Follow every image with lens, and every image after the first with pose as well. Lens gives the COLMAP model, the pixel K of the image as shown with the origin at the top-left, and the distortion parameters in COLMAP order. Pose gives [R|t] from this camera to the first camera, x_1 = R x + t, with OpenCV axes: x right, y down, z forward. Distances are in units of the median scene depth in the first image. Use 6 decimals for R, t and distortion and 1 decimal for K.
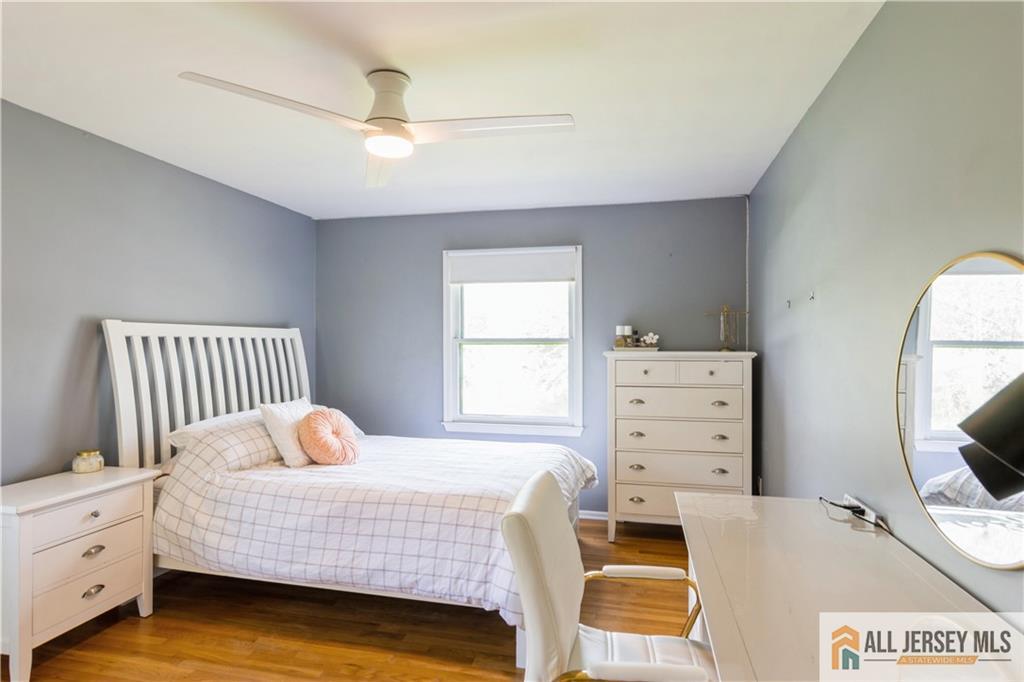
lens RADIAL K [[548.5, 0, 512.1], [0, 548.5, 342.1], [0, 0, 1]] dist [0.001506, -0.001508]
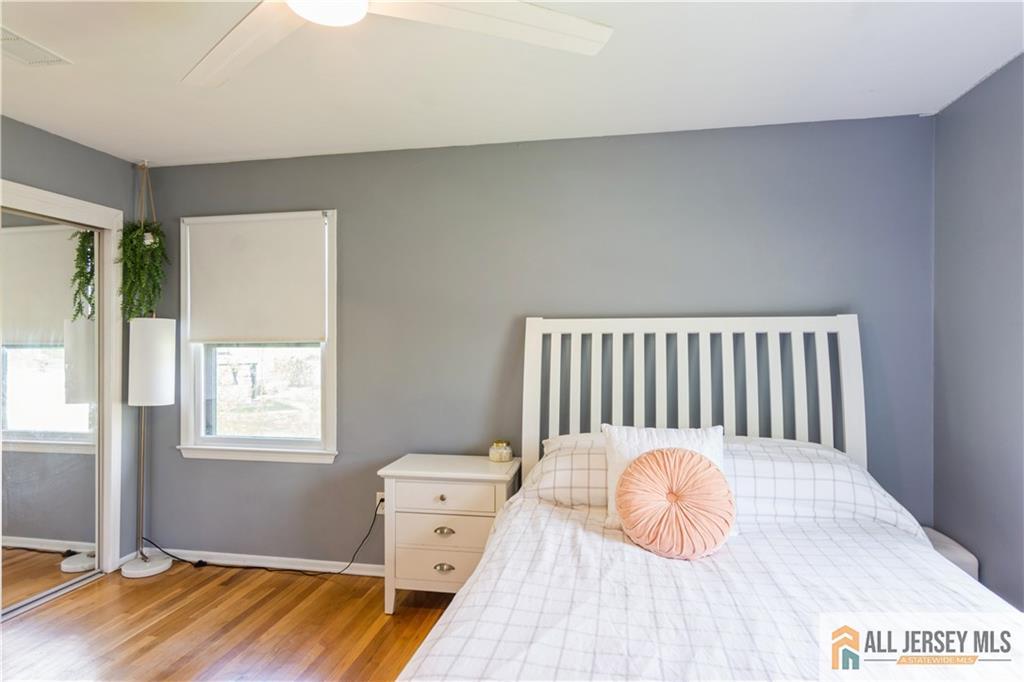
lens RADIAL K [[548.5, 0, 515.6], [0, 548.5, 342.8], [0, 0, 1]] dist [0.001506, -0.001508]
pose [[0.061708, 0.001238, -0.998093, 0.279620], [0.003312, 0.999993, 0.001445, 0.004376], [0.998089, -0.003394, 0.061704, 0.905651]]
